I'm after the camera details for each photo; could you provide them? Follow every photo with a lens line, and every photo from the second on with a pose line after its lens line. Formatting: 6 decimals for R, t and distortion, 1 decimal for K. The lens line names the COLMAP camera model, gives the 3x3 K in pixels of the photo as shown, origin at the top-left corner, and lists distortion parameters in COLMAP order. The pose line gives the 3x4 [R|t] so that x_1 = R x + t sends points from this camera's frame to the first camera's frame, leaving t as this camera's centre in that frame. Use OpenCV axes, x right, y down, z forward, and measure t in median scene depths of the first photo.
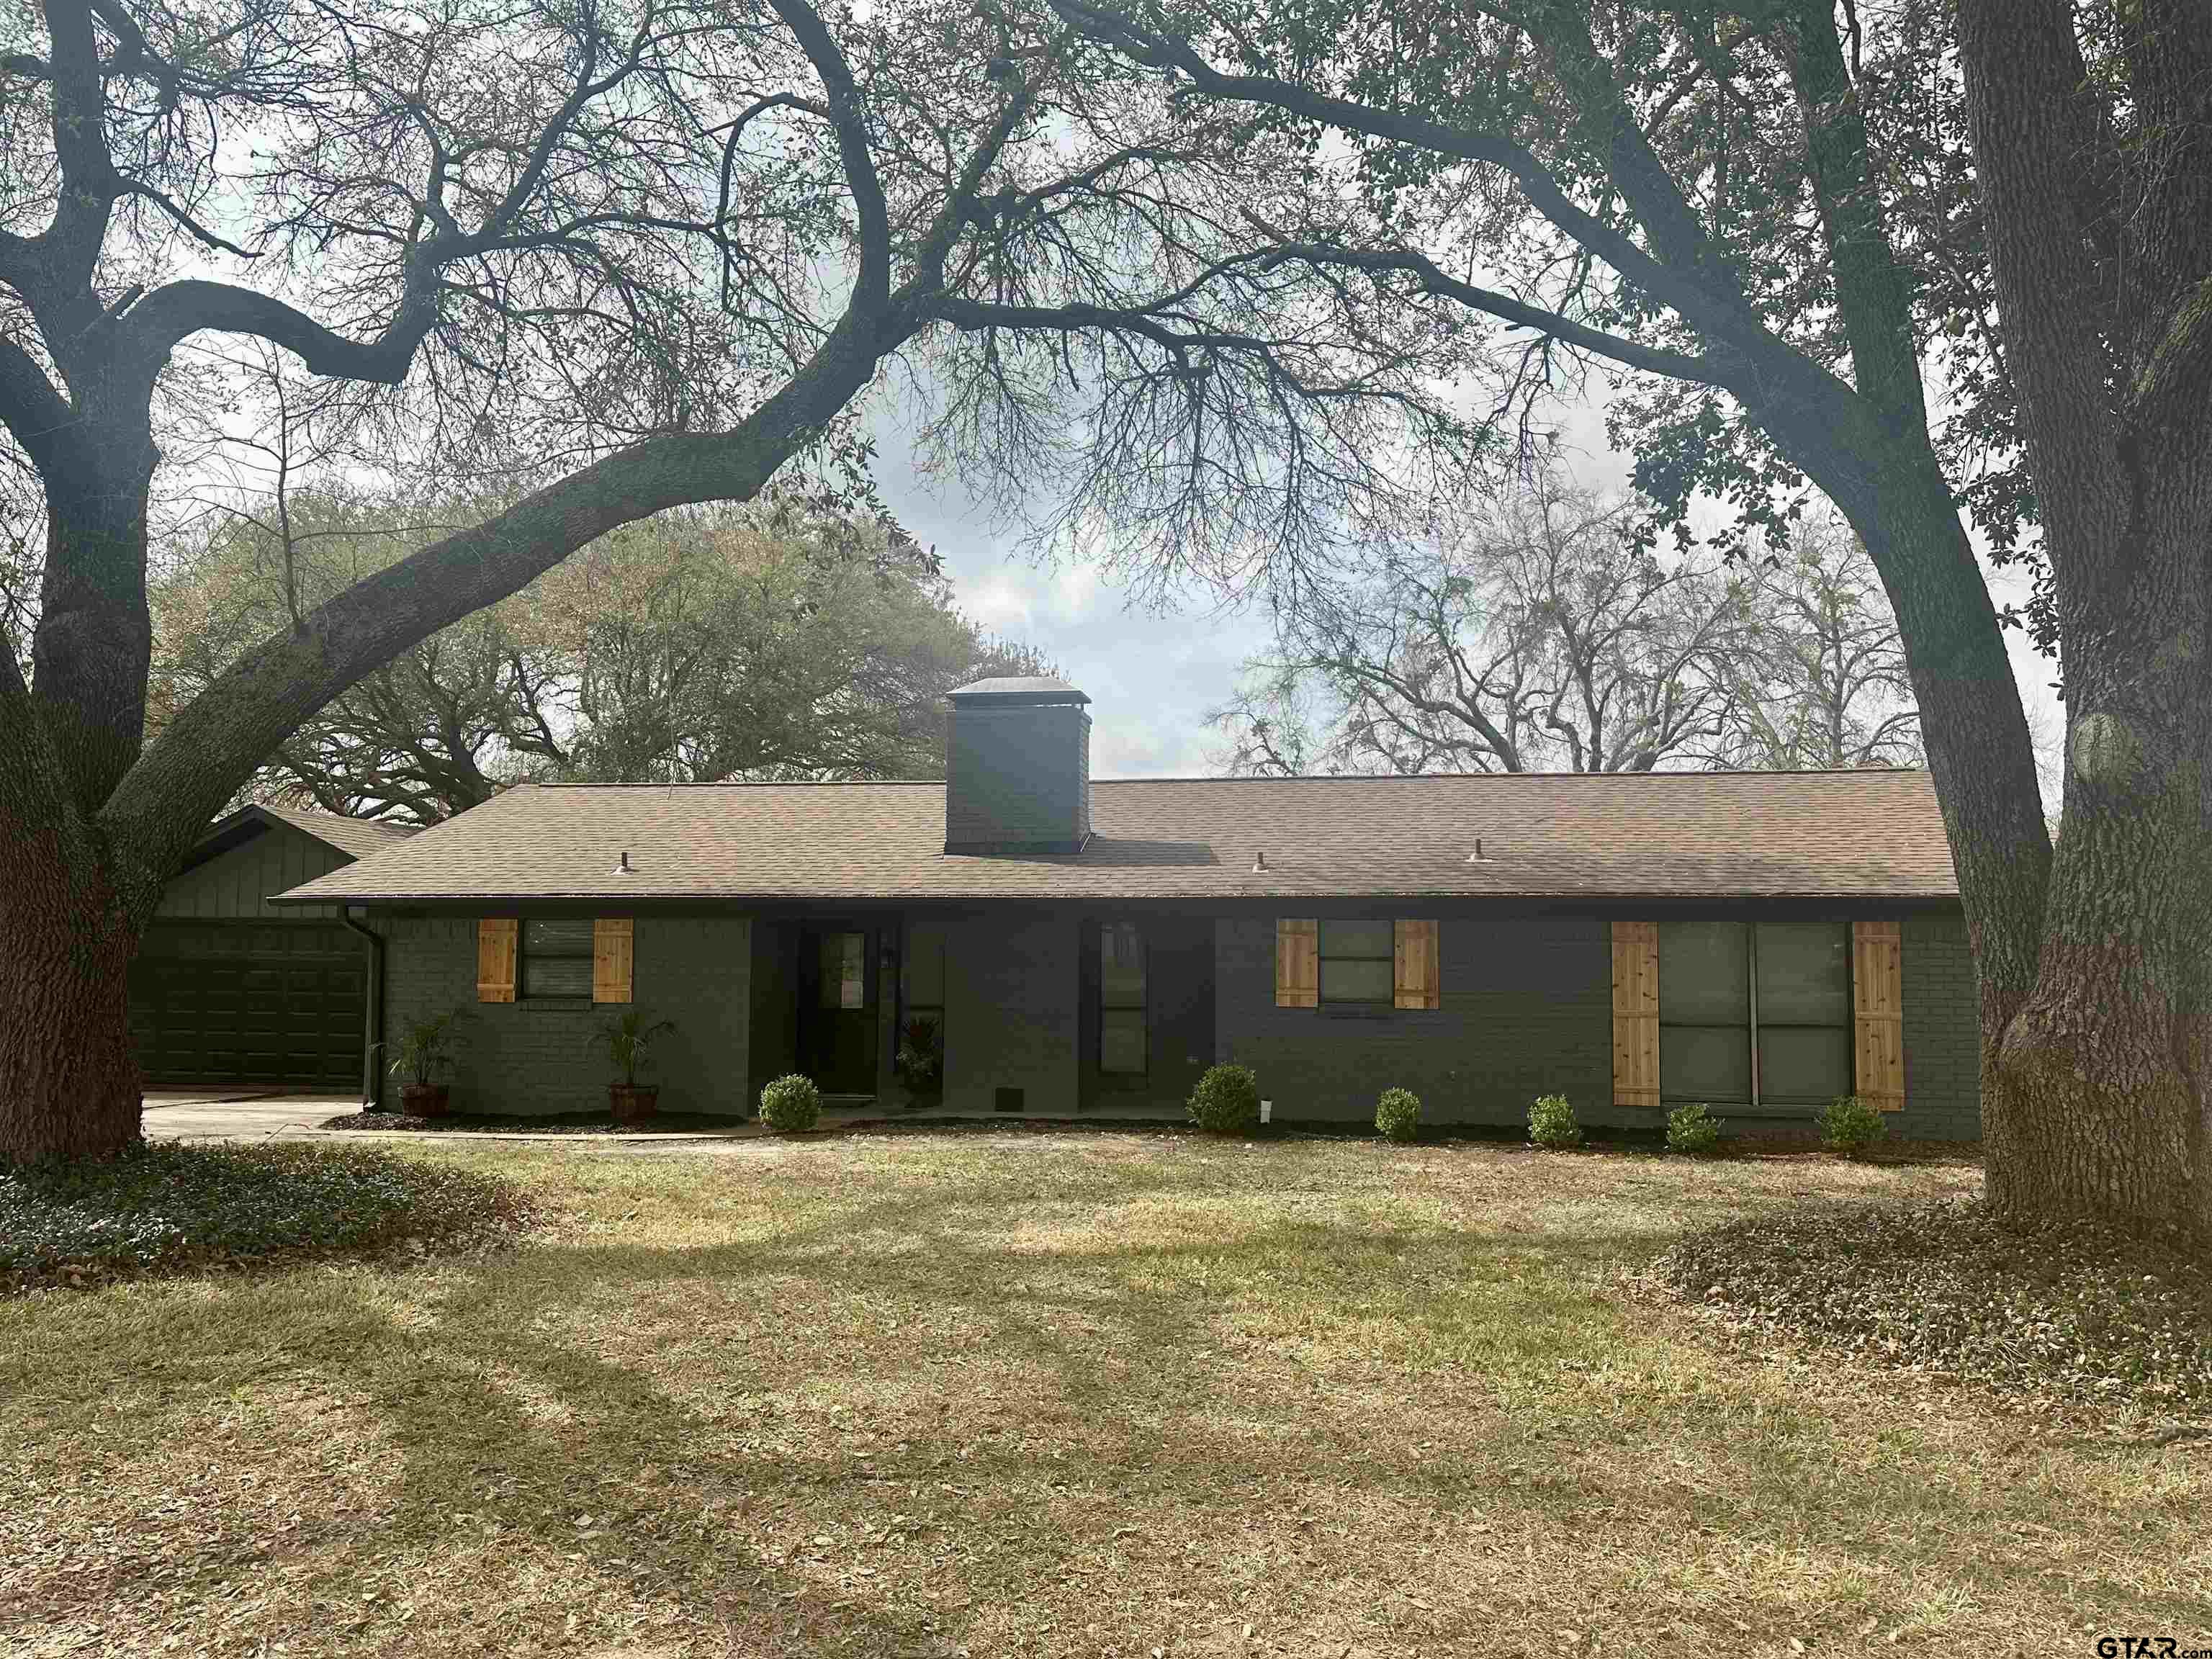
lens RADIAL K [[1558.0, 0, 1111.8], [0, 1558.0, 833.7], [0, 0, 1]] dist [0.049037, -0.029823]
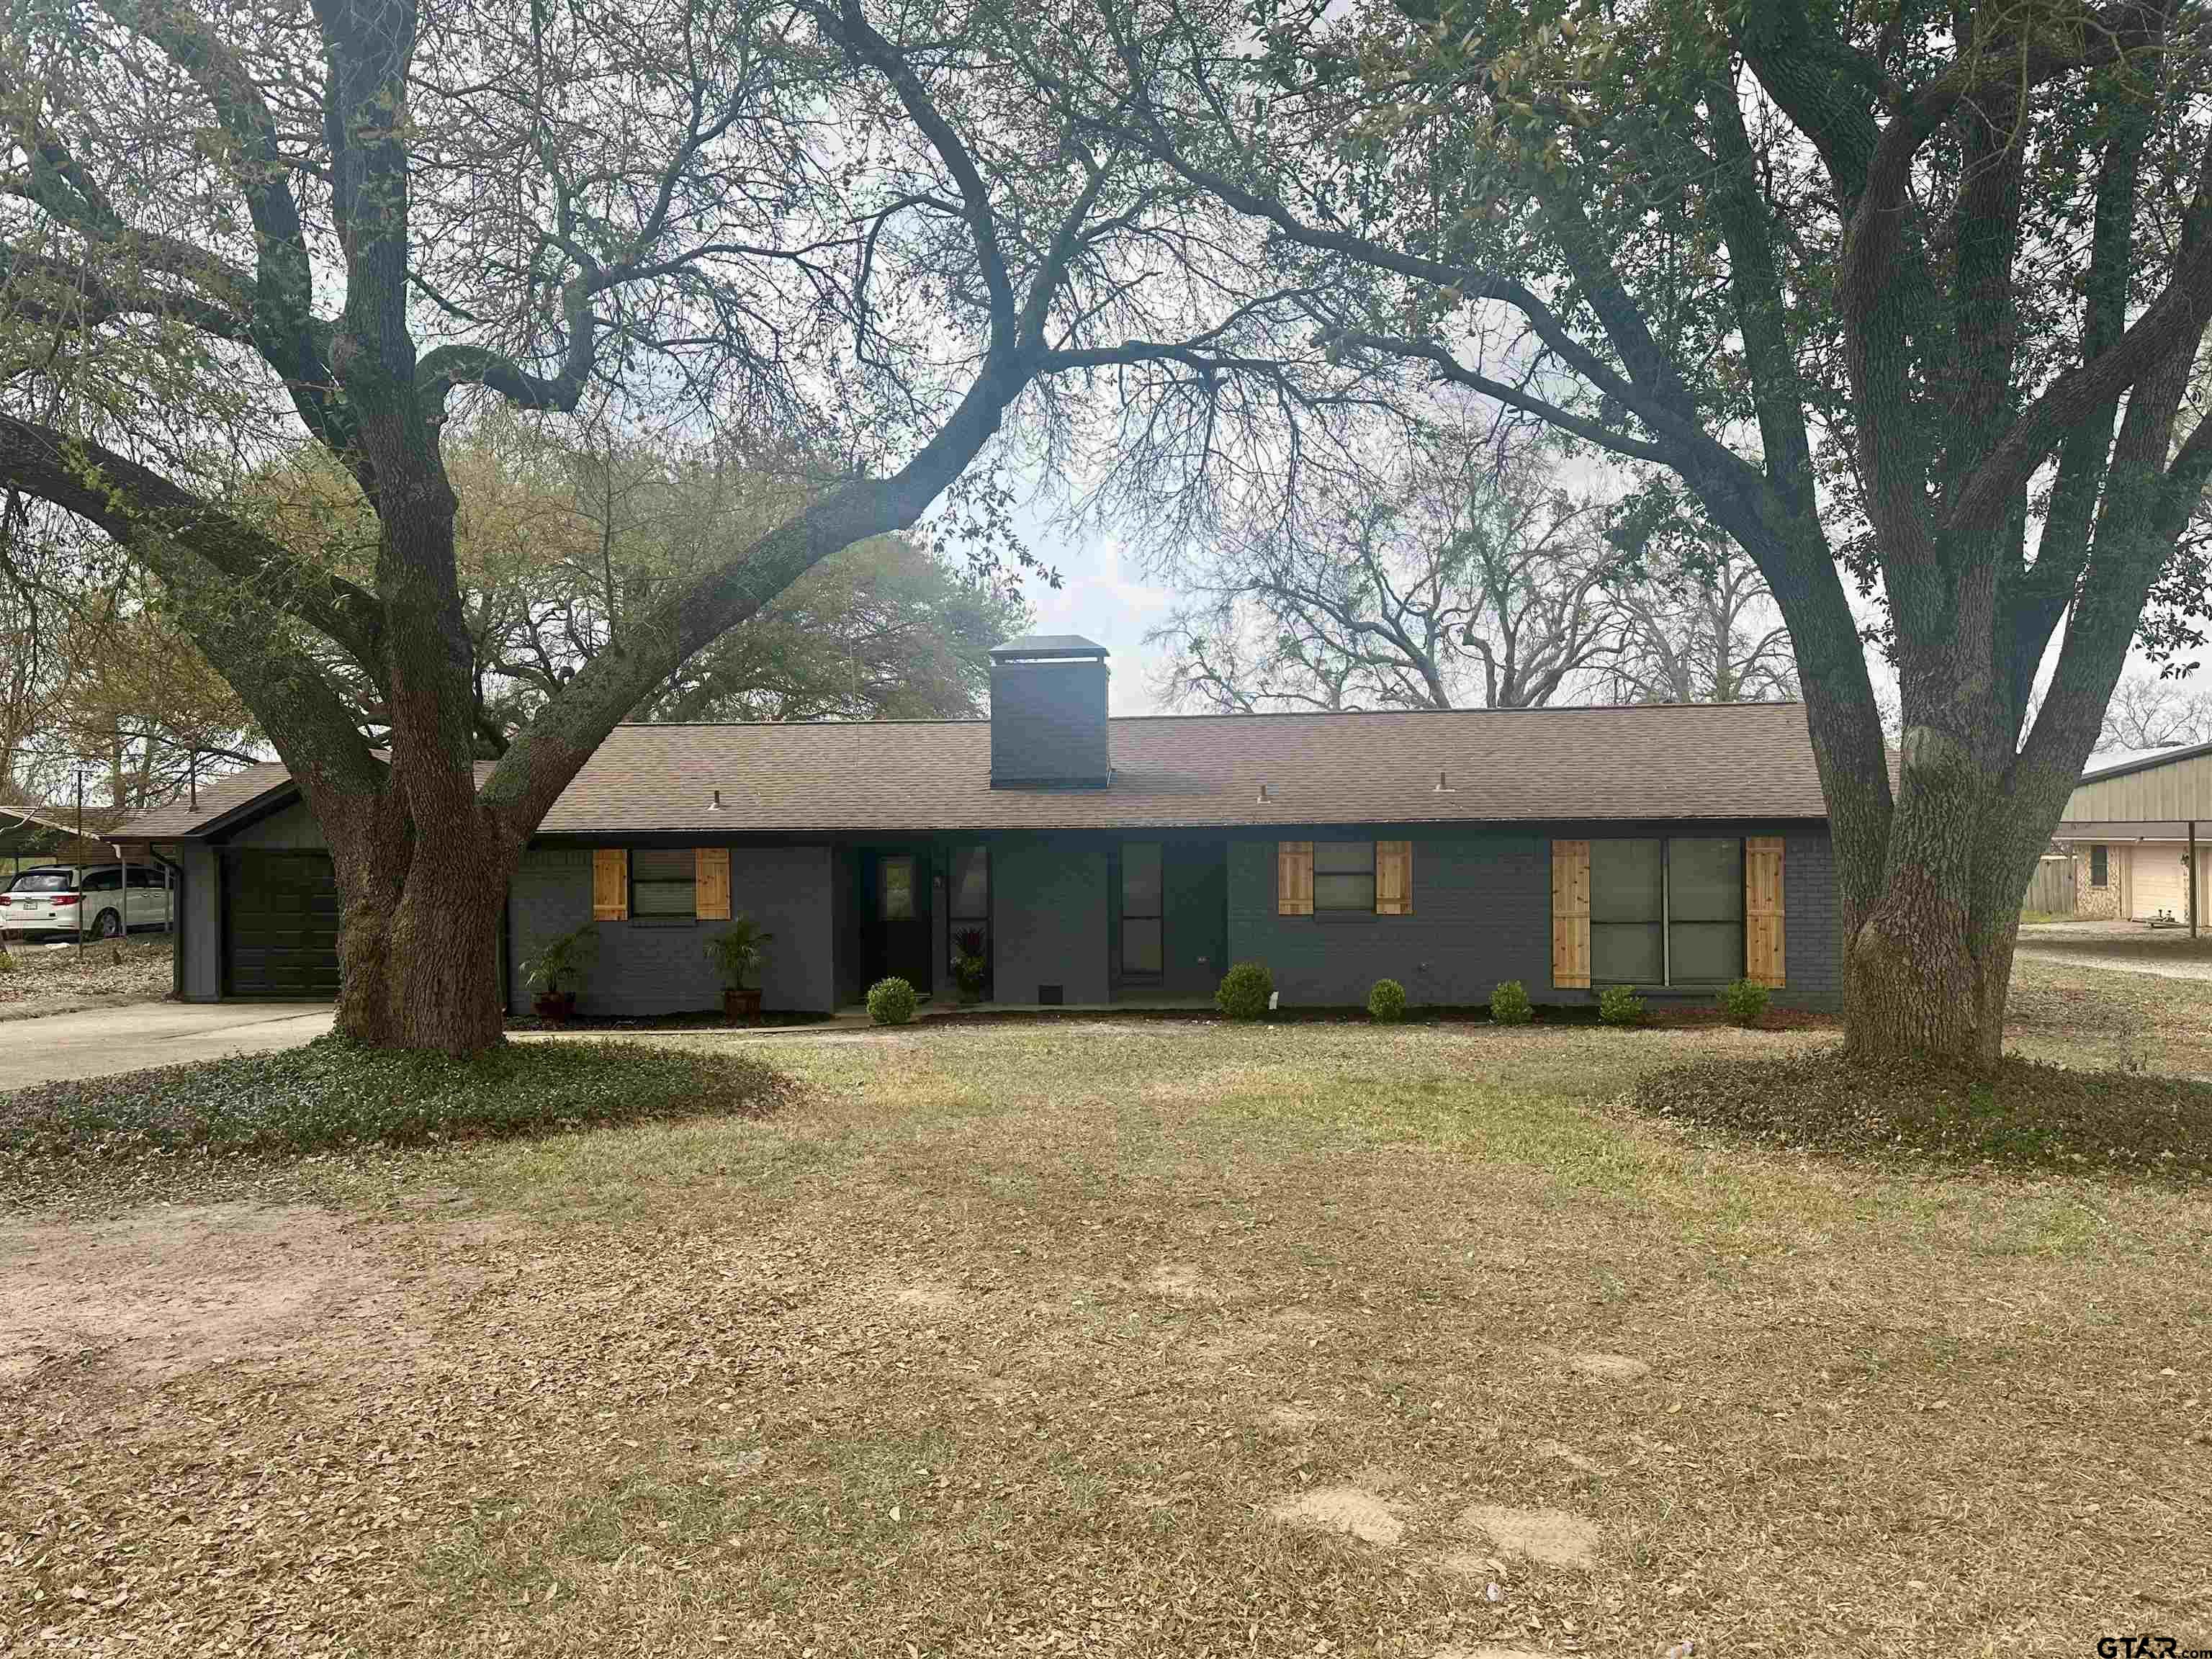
lens RADIAL K [[1558.0, 0, 1095.3], [0, 1558.0, 831.6], [0, 0, 1]] dist [0.049037, -0.029823]
pose [[0.998329, -0.014972, 0.055814, -0.103655], [0.011307, 0.997794, 0.065409, -0.033566], [-0.056670, -0.064669, 0.996296, -0.190813]]
